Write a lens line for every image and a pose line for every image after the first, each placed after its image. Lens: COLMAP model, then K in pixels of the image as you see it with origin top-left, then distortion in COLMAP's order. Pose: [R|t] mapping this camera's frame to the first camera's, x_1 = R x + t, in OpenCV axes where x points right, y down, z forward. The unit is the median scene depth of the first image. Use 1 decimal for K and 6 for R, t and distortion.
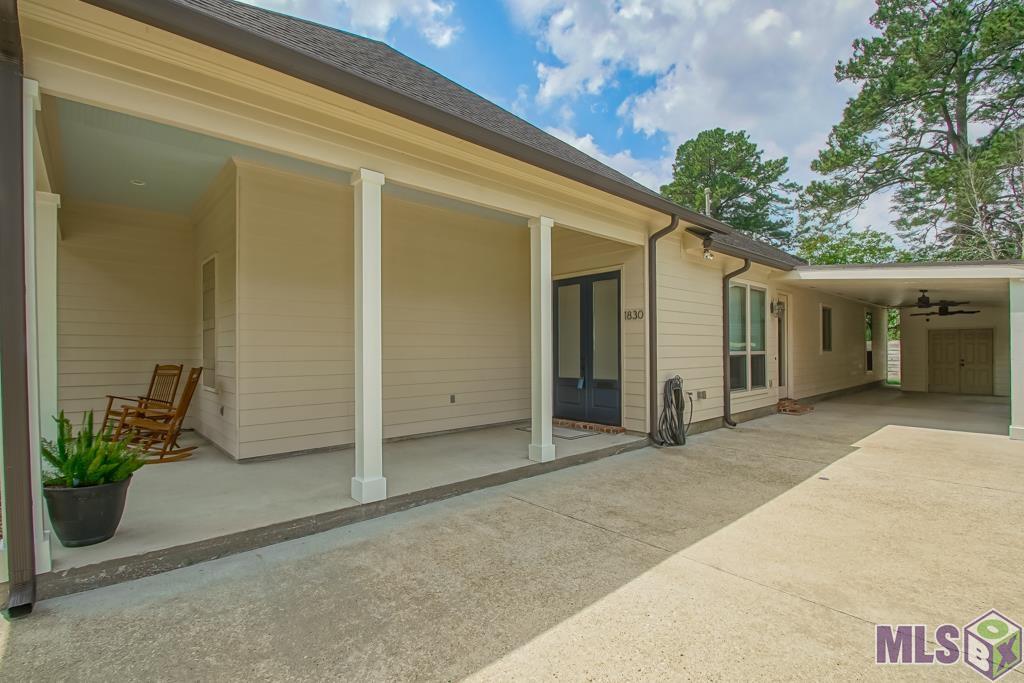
lens RADIAL K [[466.2, 0, 487.4], [0, 466.2, 344.4], [0, 0, 1]] dist [0.003059, 0.000639]
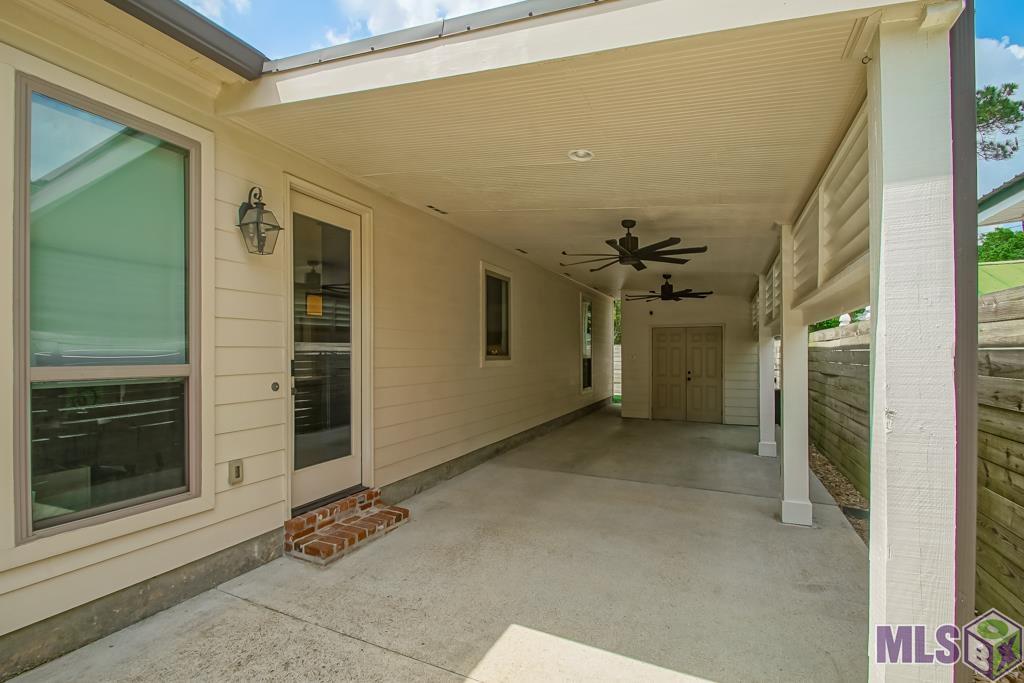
lens RADIAL K [[458.2, 0, 513.9], [0, 458.2, 348.4], [0, 0, 1]] dist [-0.001488, -0.000287]
pose [[0.900666, 0.009166, 0.434416, 0.606677], [-0.010107, 0.999949, -0.000143, 0.002364], [-0.434395, -0.004262, 0.900712, 0.625280]]
